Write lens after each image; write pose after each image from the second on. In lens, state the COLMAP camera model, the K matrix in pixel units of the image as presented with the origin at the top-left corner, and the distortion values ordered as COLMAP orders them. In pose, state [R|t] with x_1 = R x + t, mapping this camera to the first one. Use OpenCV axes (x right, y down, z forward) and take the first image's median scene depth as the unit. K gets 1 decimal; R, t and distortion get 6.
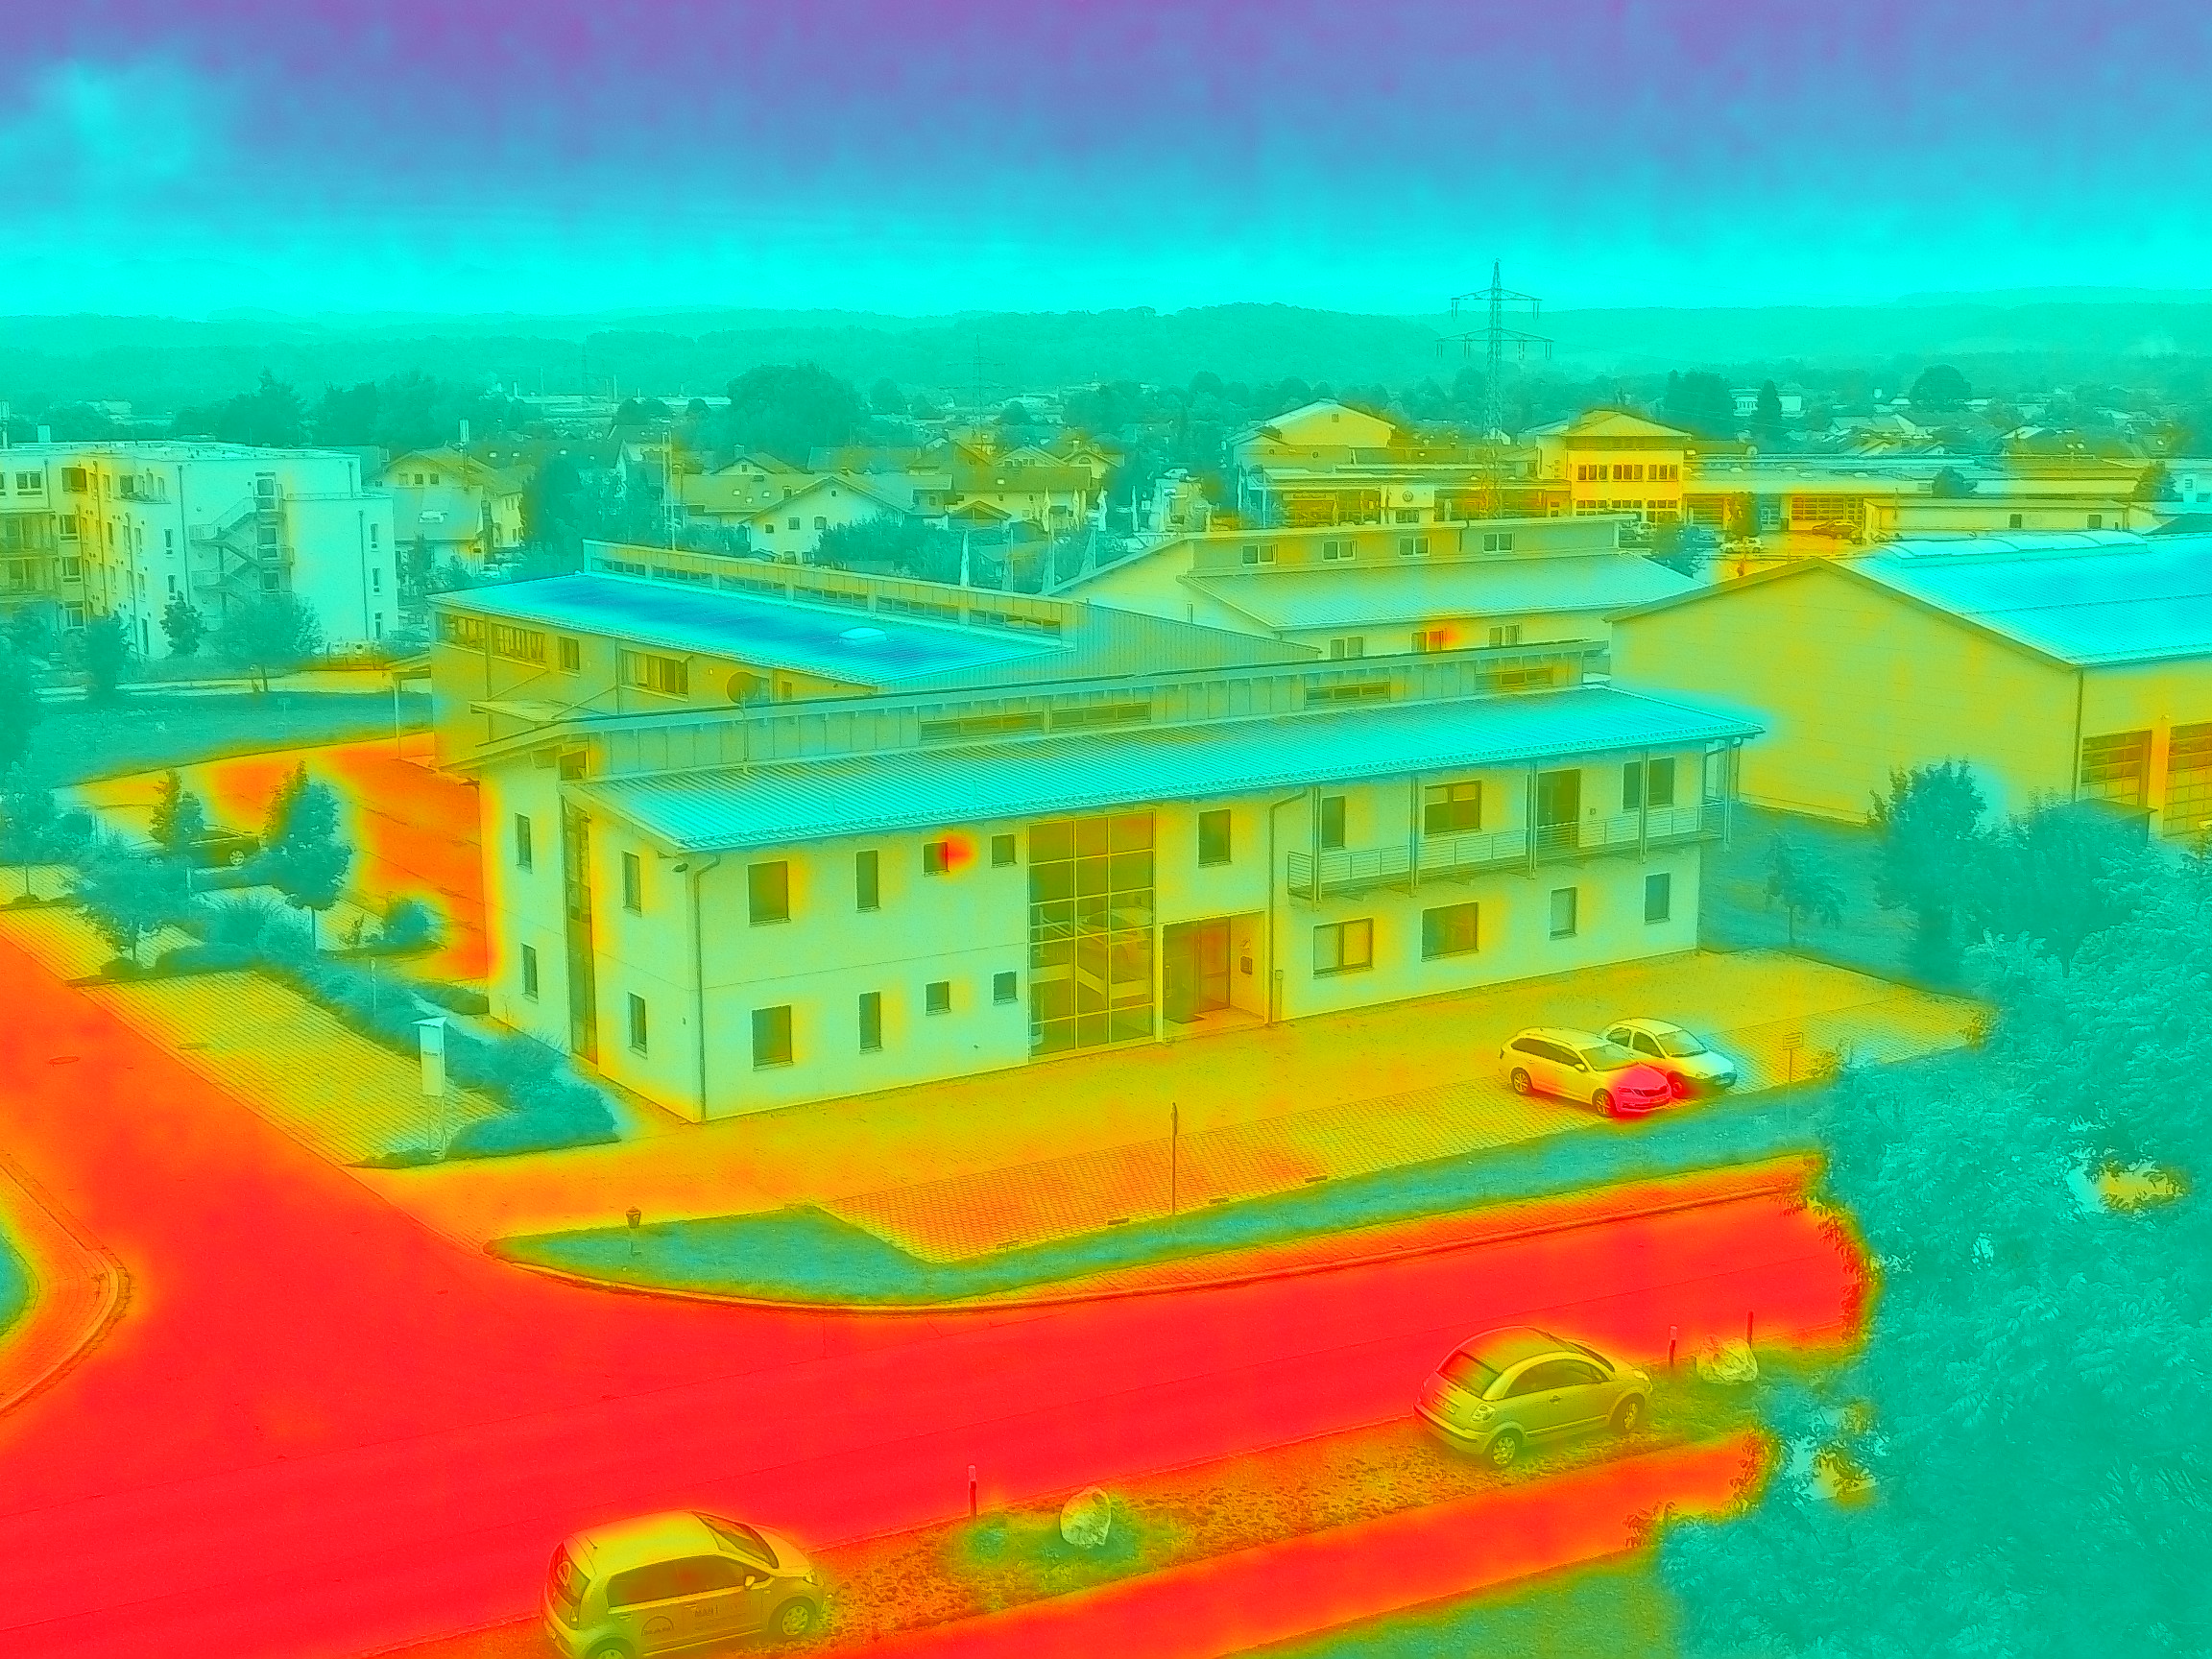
lens RADIAL K [[2641.7, 0, 1106.0], [0, 2641.7, 829.5], [0, 0, 1]] dist [-0.006889, 0.030638]
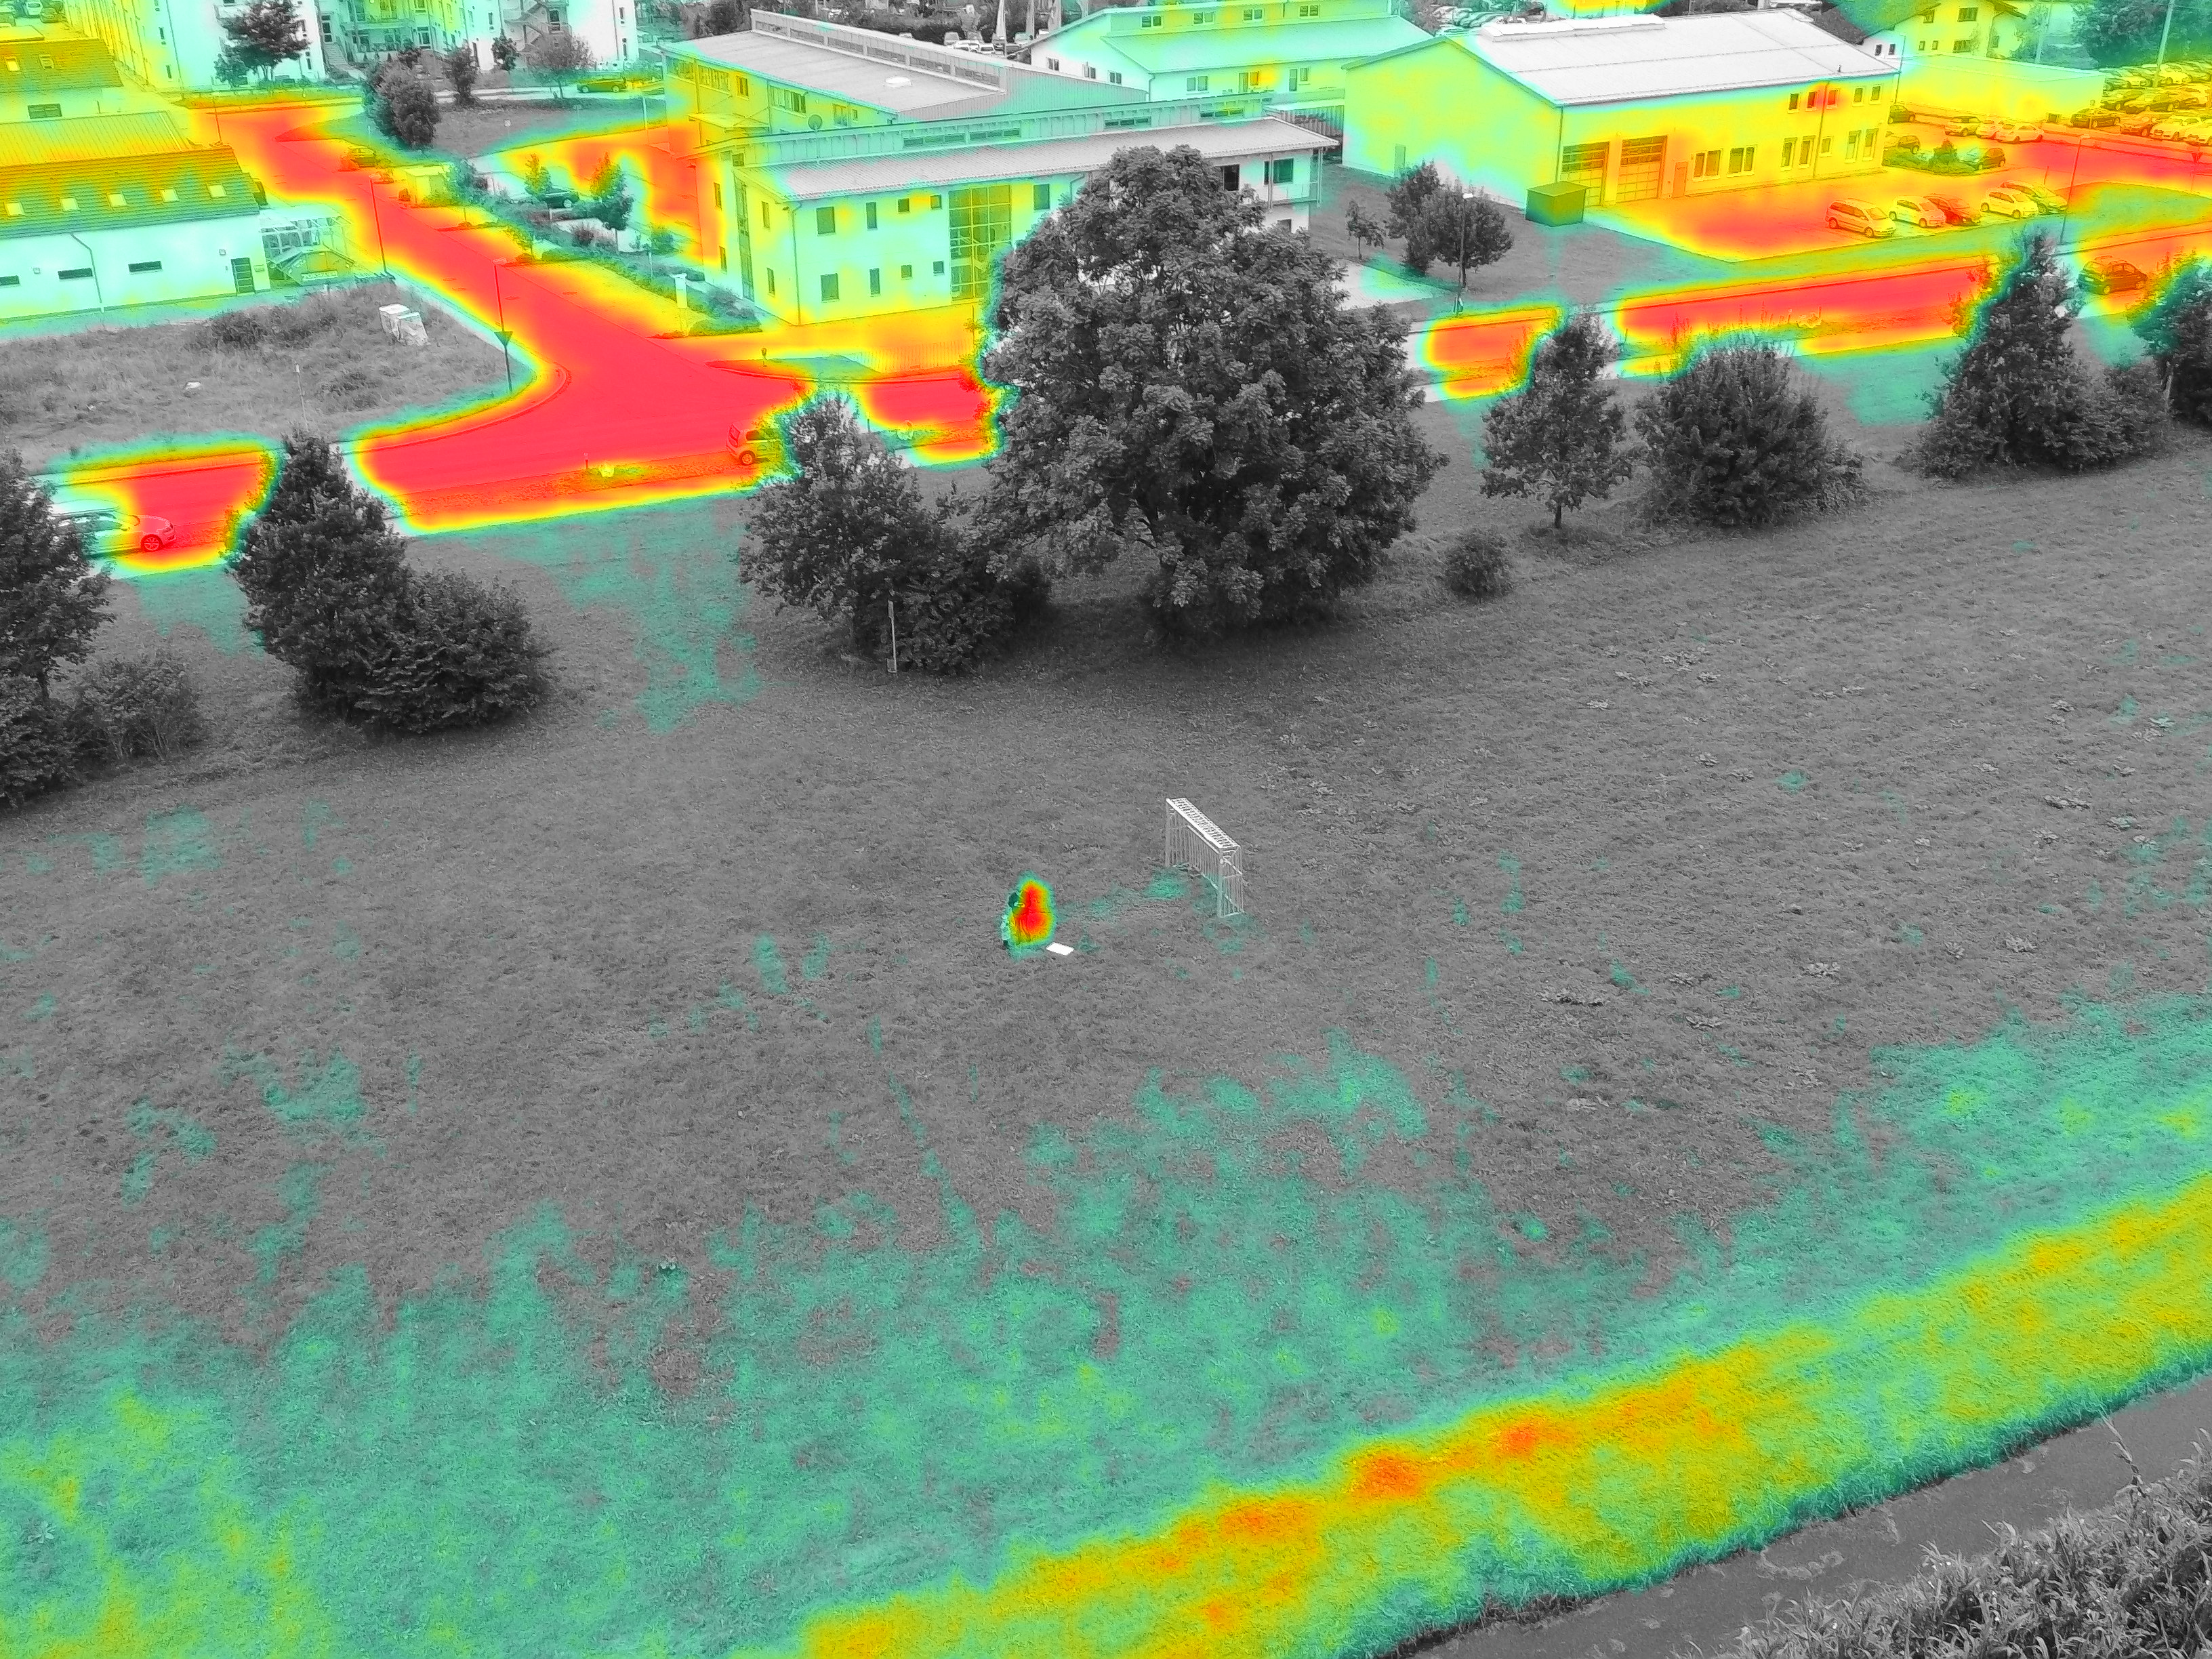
lens RADIAL K [[2198.5, 0, 1106.0], [0, 2198.5, 829.5], [0, 0, 1]] dist [0.000275, 0.008933]
pose [[0.998391, 0.025464, -0.050657, 0.173800], [-0.010333, 0.960230, 0.279019, -0.002394], [0.055748, -0.278047, 0.958948, -0.735371]]
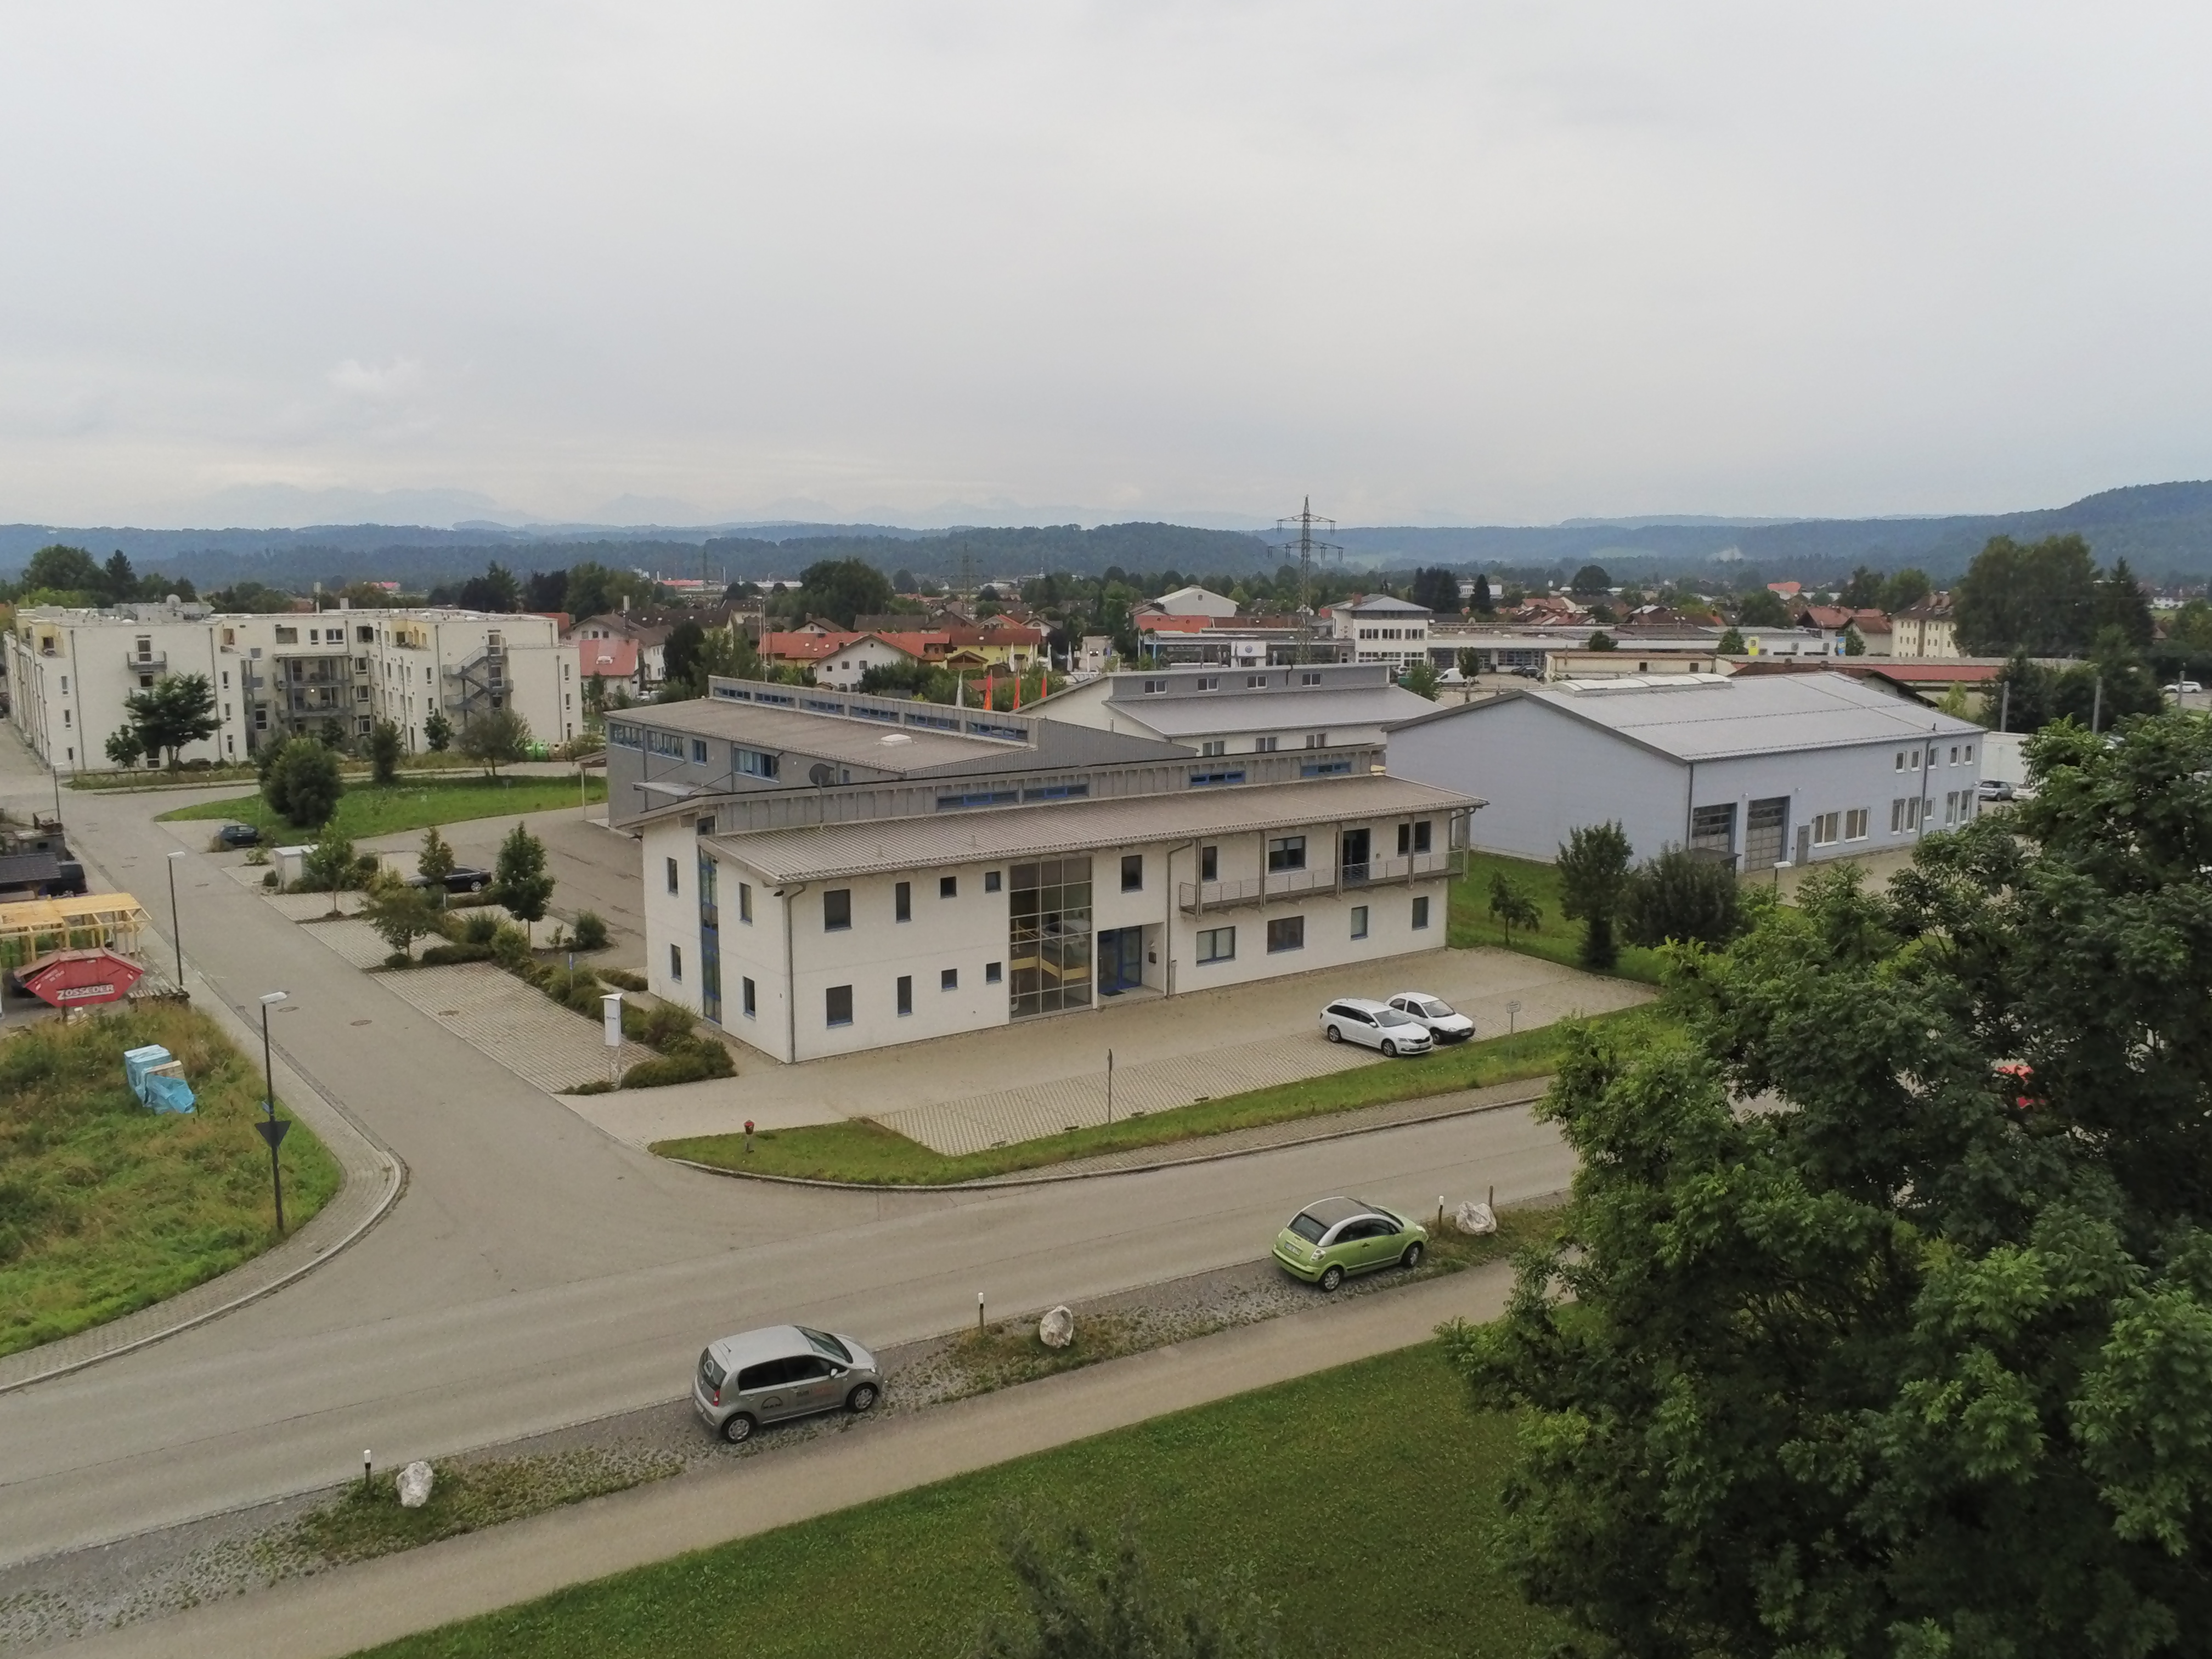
lens RADIAL K [[1737.7, 0, 1106.0], [0, 1737.7, 829.5], [0, 0, 1]] dist [-0.000024, -0.000766]
pose [[0.999437, 0.000792, 0.033536, -0.006196], [-0.000075, 0.999772, -0.021367, -0.000485], [-0.033545, 0.021352, 0.999209, 0.002705]]
